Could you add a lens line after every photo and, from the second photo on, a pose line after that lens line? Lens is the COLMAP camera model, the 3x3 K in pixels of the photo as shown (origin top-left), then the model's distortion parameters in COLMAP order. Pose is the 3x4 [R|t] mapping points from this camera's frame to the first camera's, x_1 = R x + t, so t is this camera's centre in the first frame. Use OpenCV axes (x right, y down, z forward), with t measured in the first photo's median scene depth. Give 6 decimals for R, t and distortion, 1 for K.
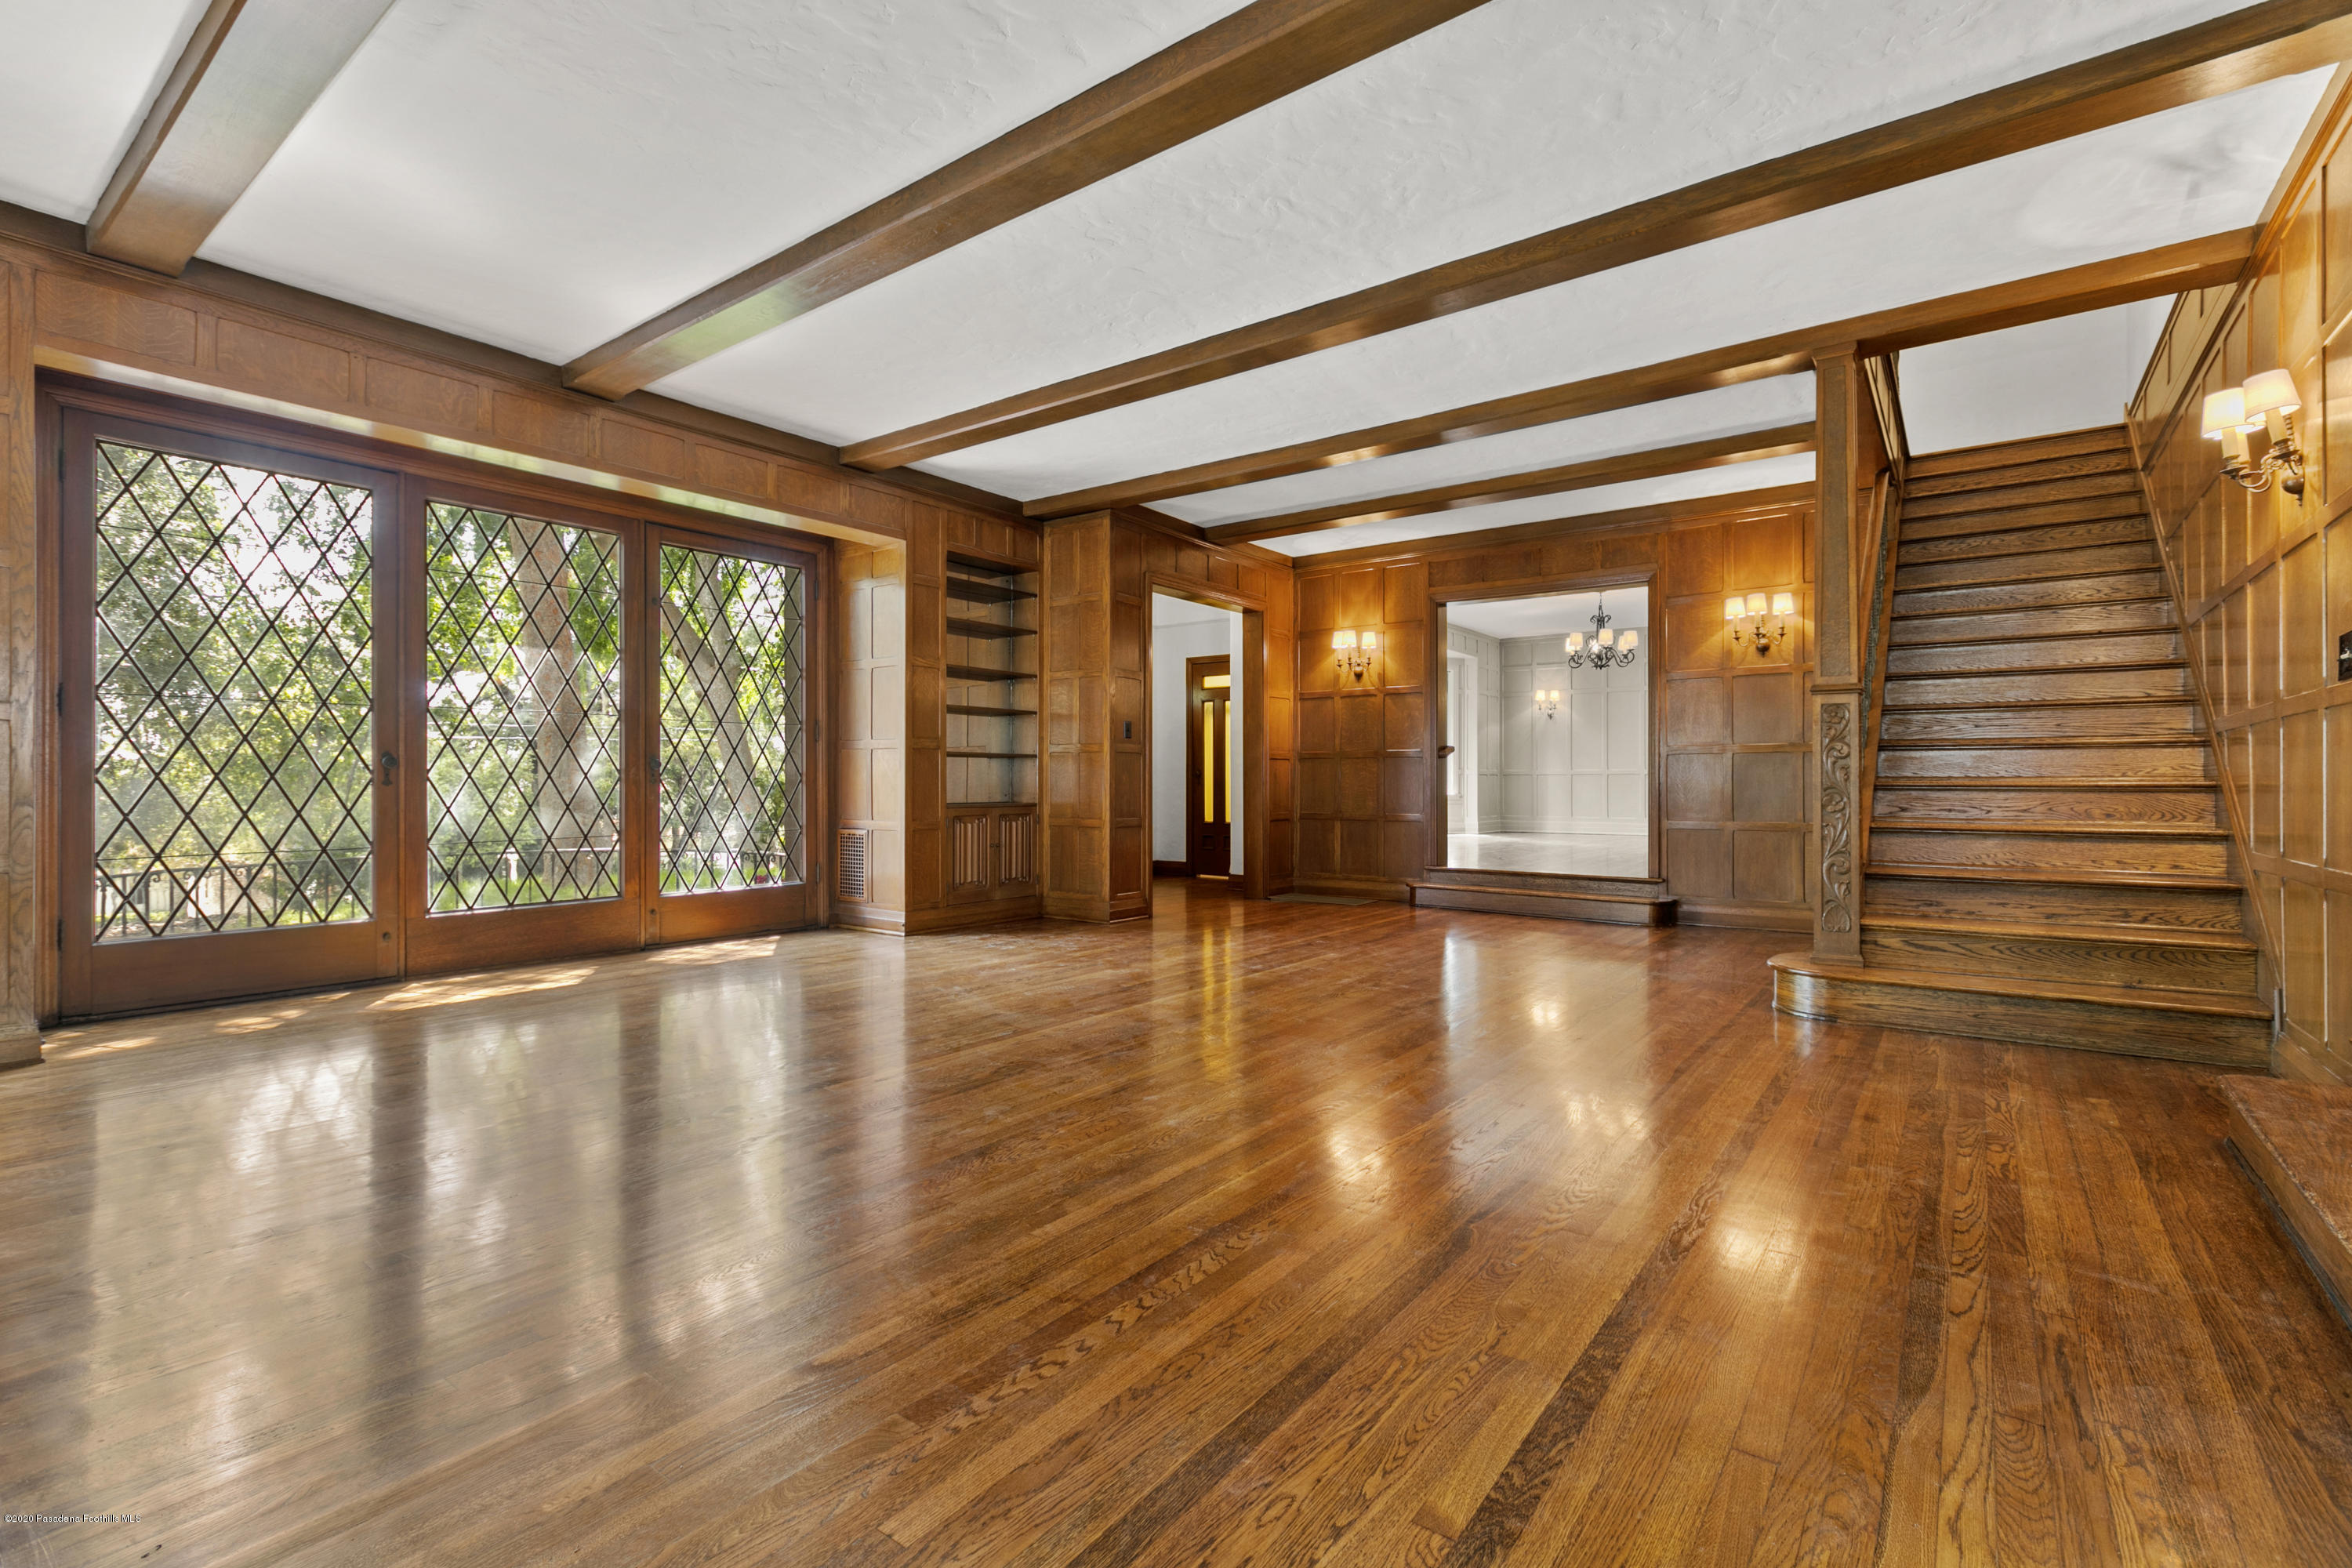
lens RADIAL K [[1062.1, 0, 1173.4], [0, 1062.1, 781.2], [0, 0, 1]] dist [-0.000816, -0.000334]
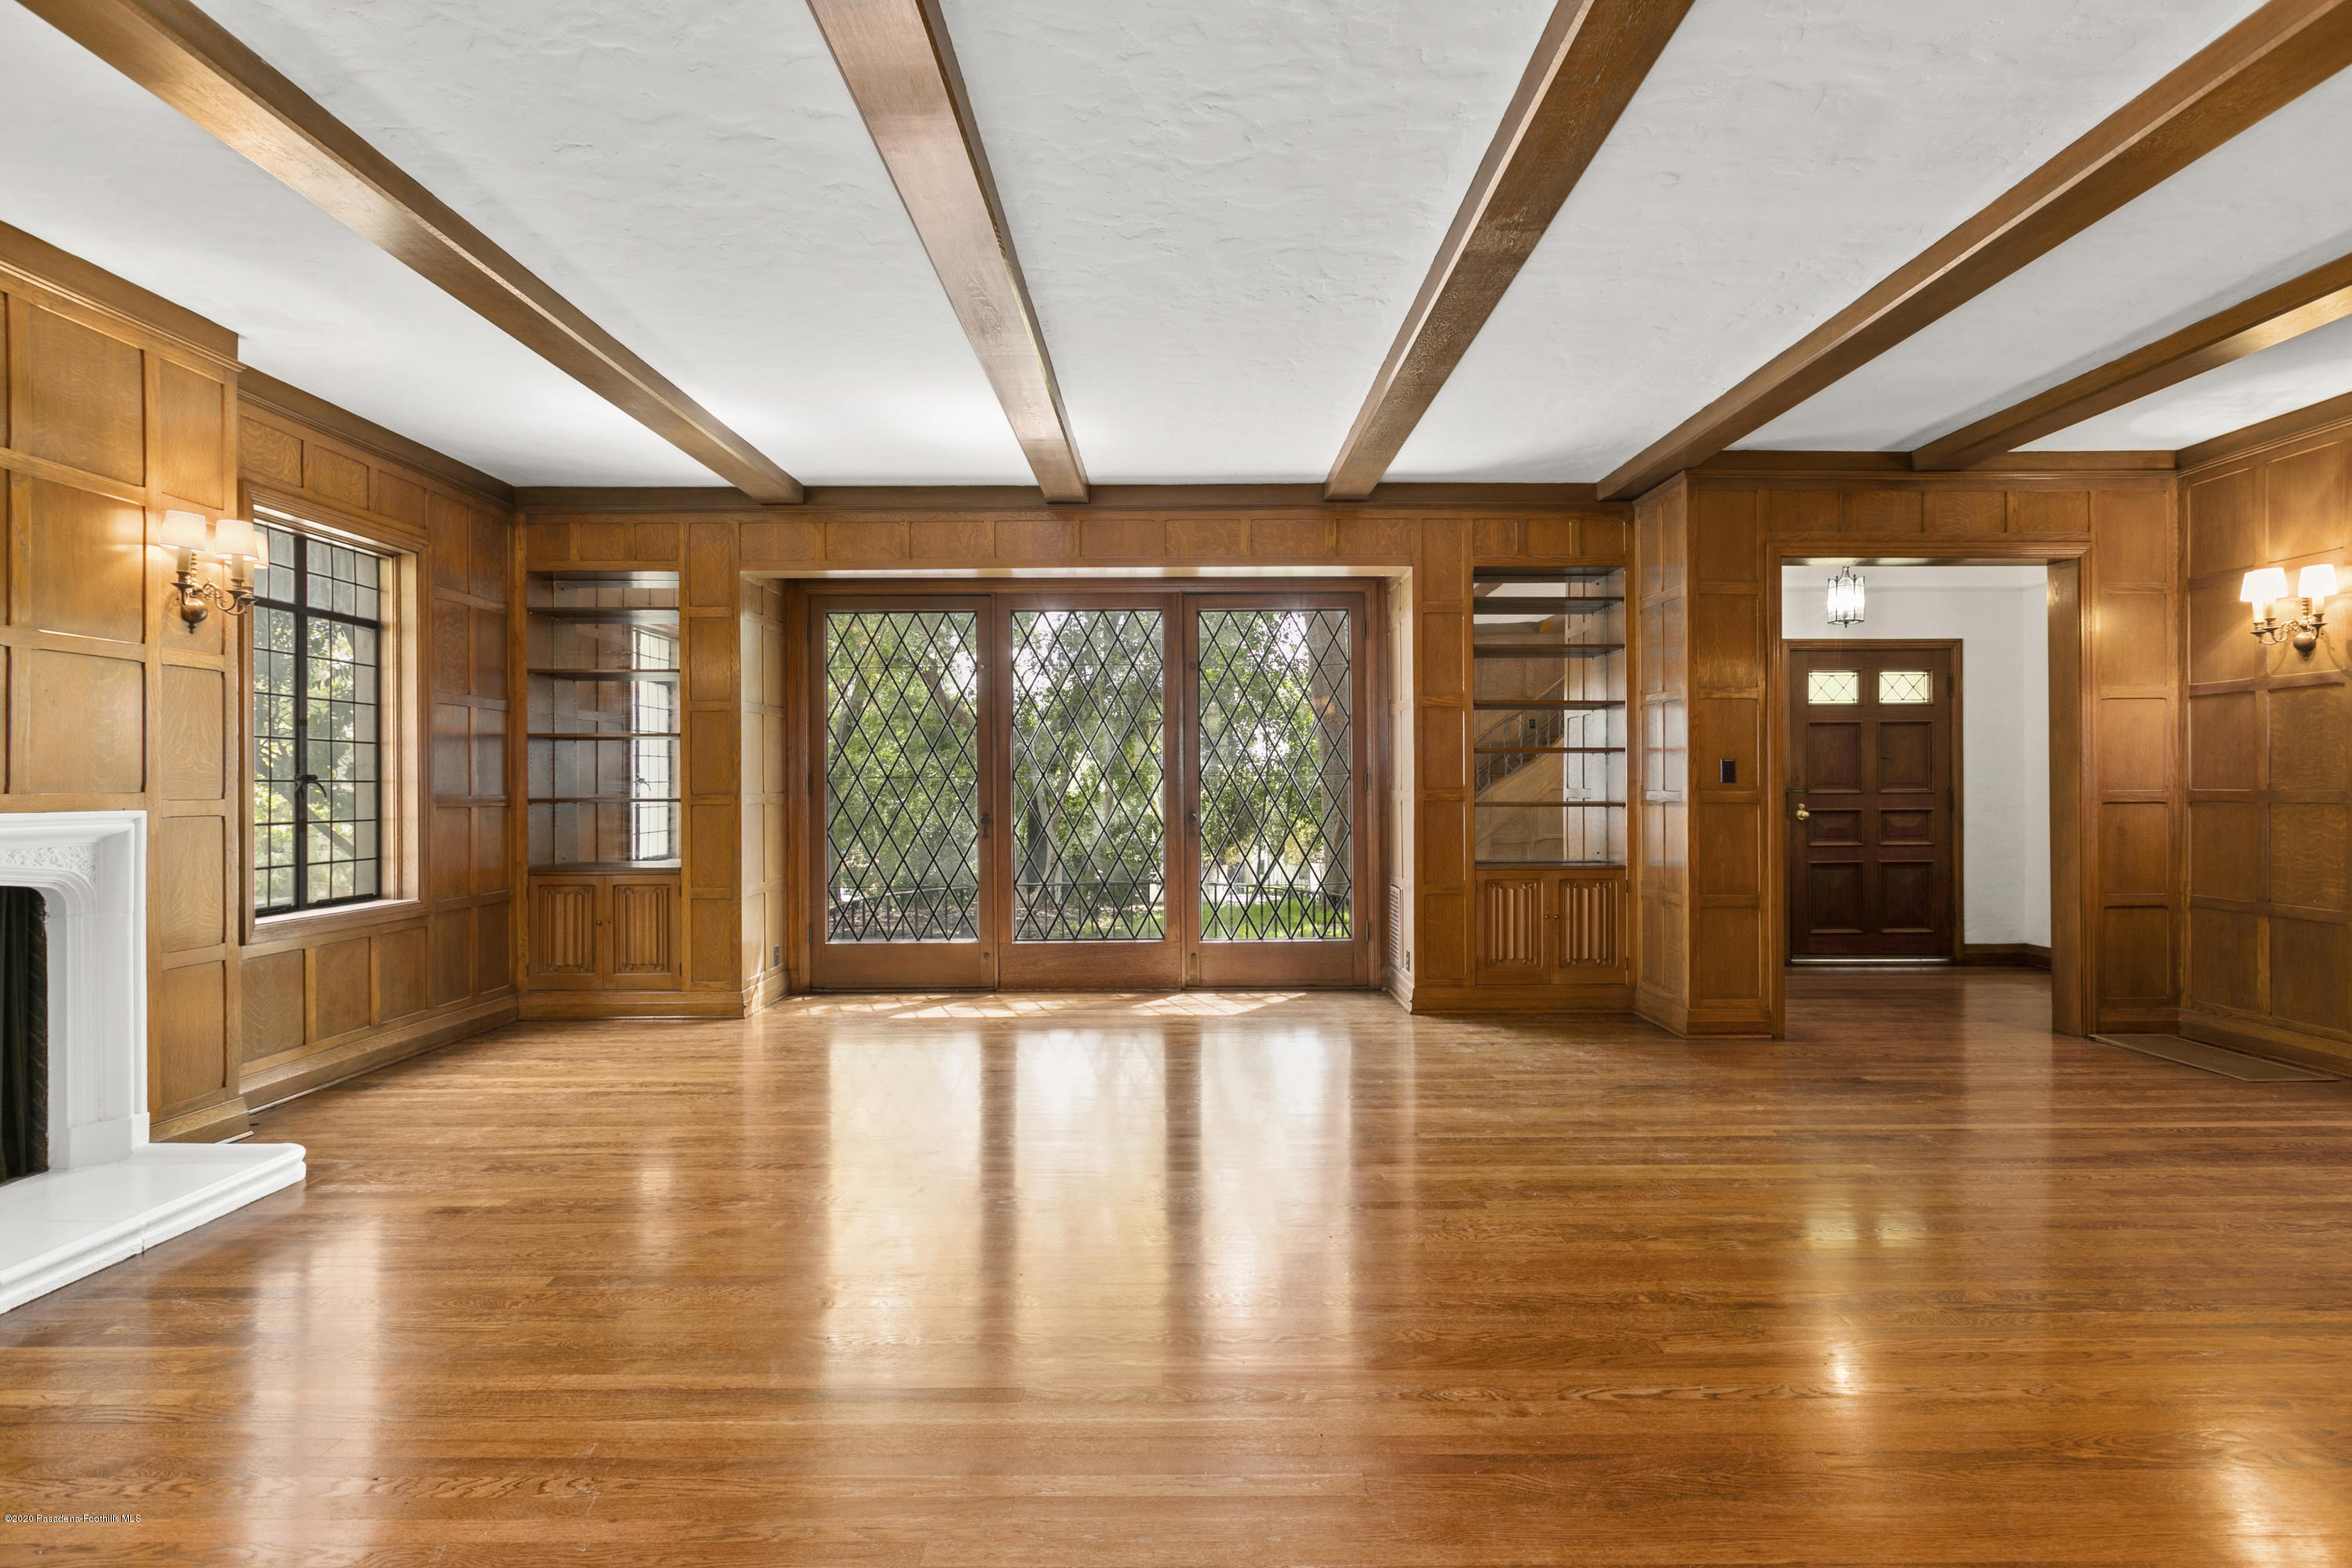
lens RADIAL K [[1109.1, 0, 1181.6], [0, 1109.1, 790.8], [0, 0, 1]] dist [-0.004203, -0.000180]
pose [[0.604359, 0.000678, -0.796712, 0.332469], [0.006390, 0.999963, 0.005698, -0.042412], [0.796686, -0.008535, 0.604333, 0.261313]]
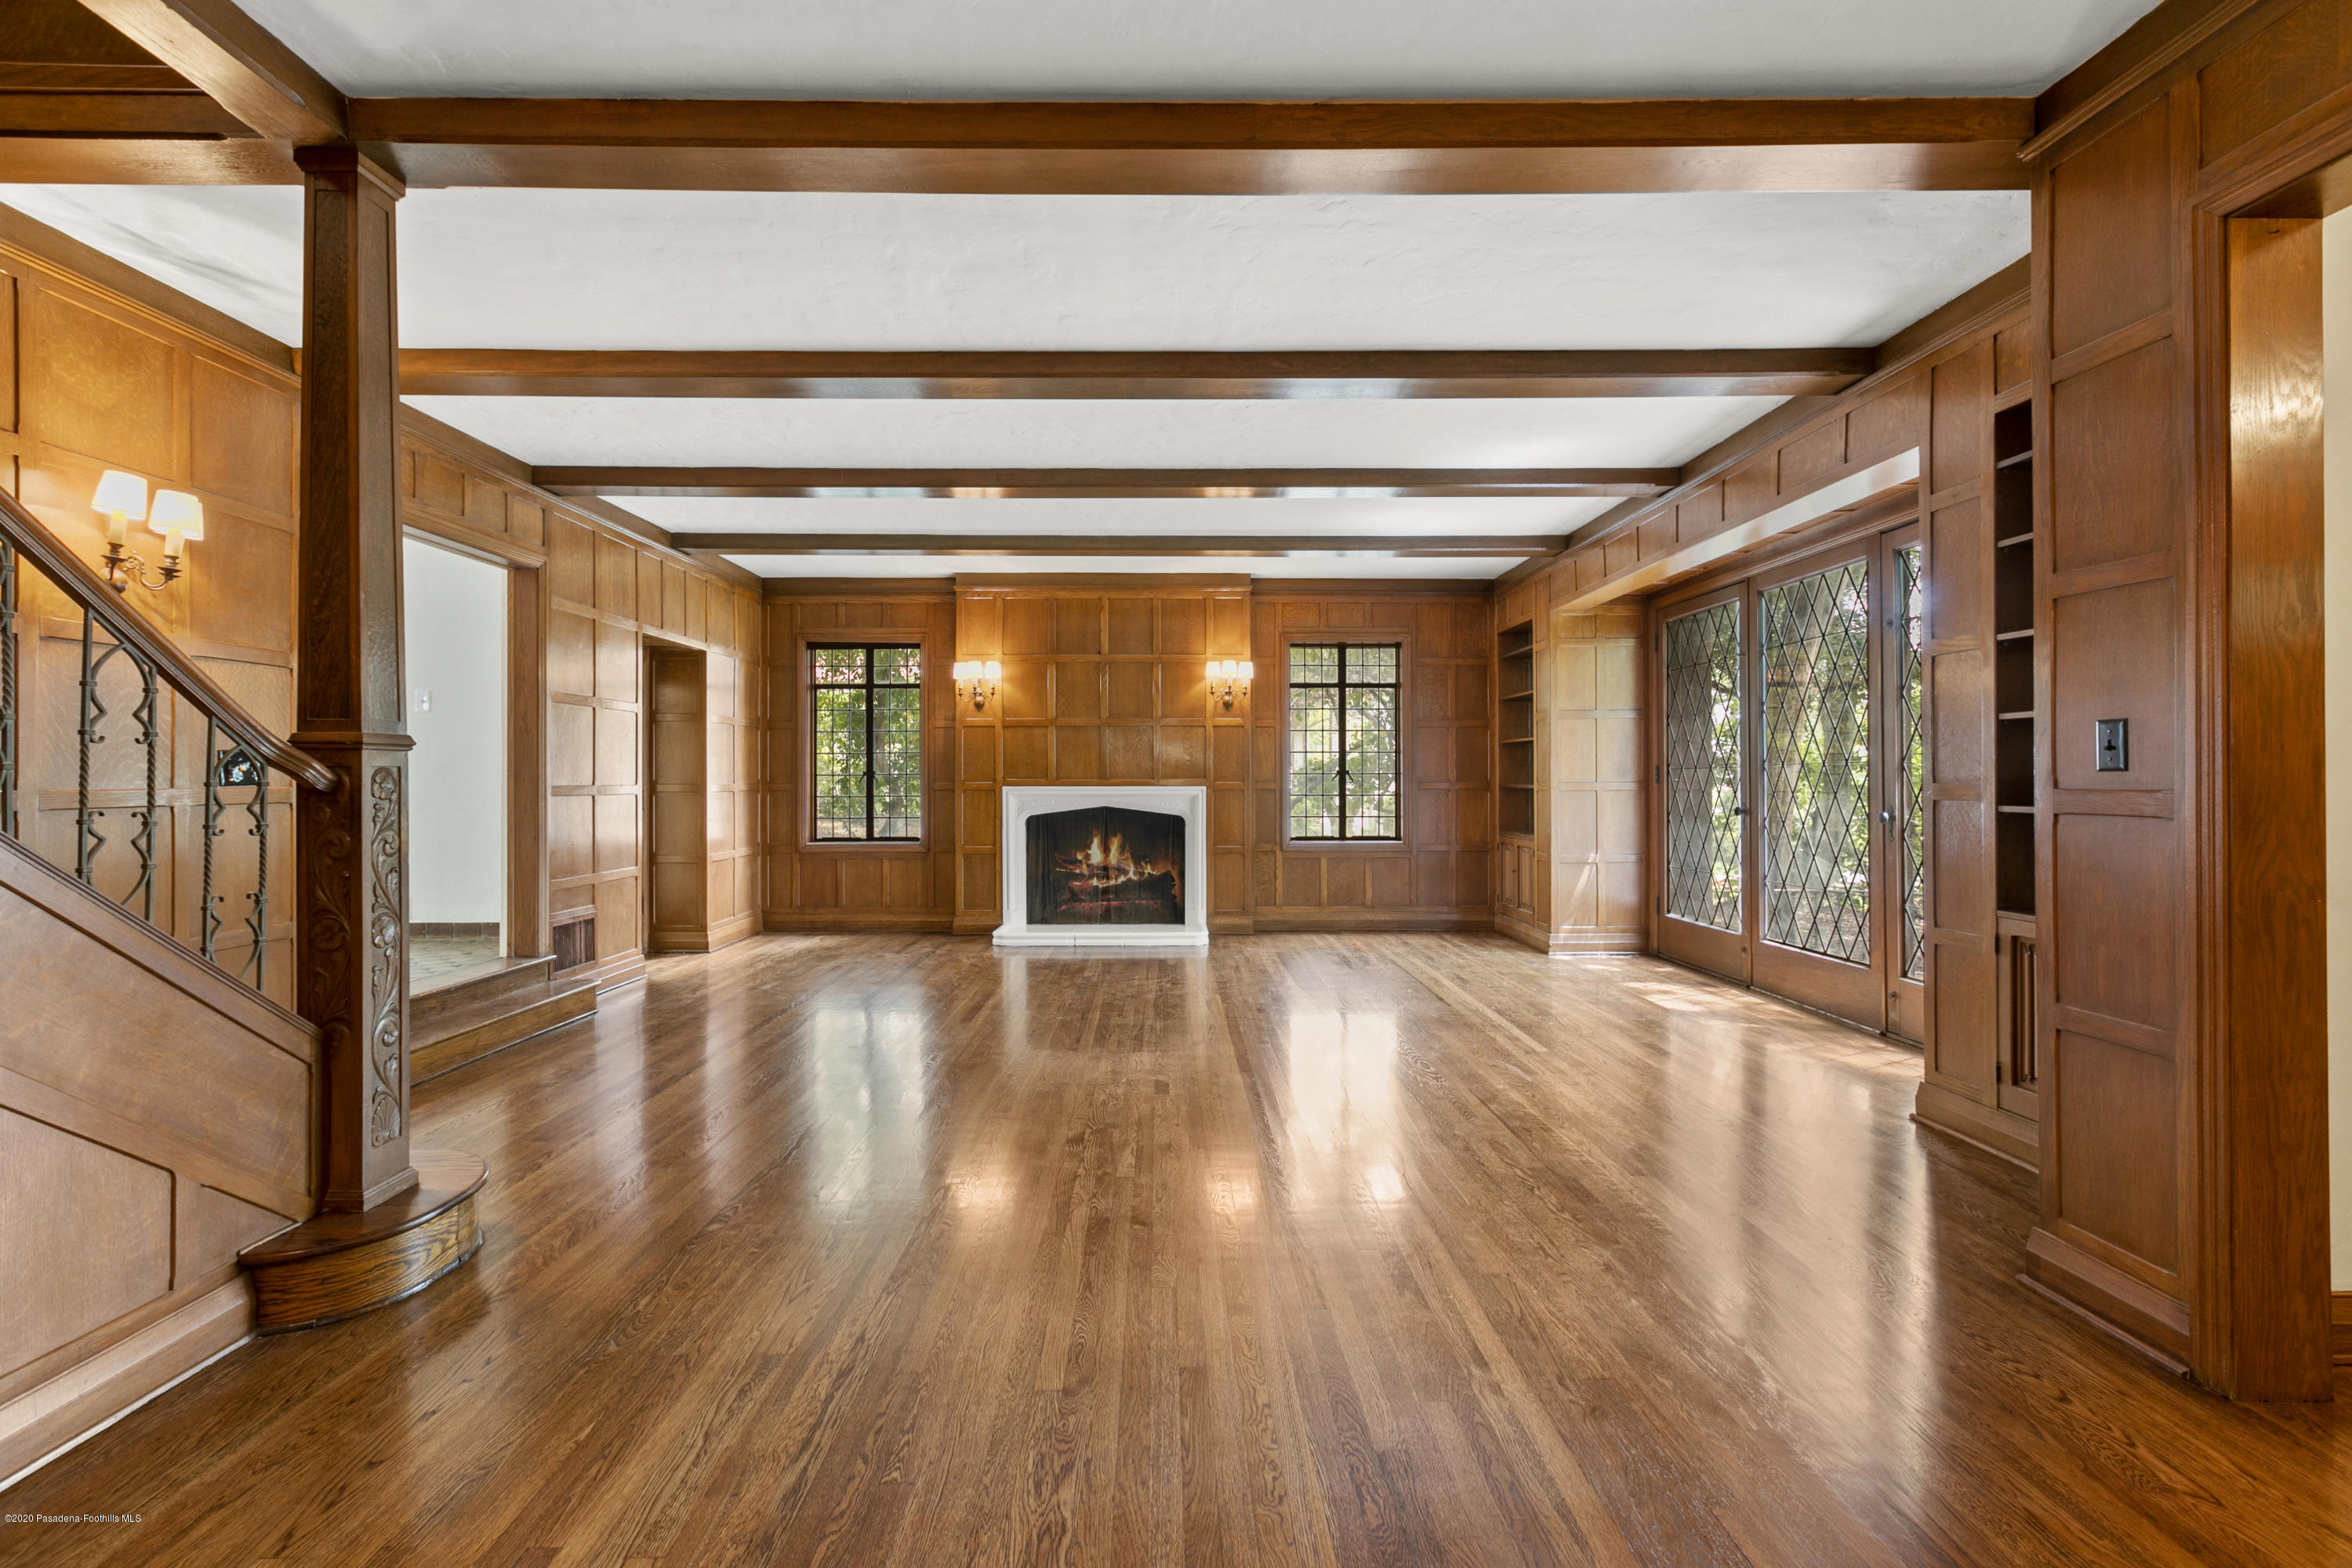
lens RADIAL K [[1062.1, 0, 1173.4], [0, 1062.1, 781.2], [0, 0, 1]] dist [-0.000816, -0.000334]
pose [[-0.791671, 0.002906, -0.610941, 0.392043], [0.004508, 0.999989, -0.001085, -0.039021], [0.610932, -0.003613, -0.791675, 1.109457]]
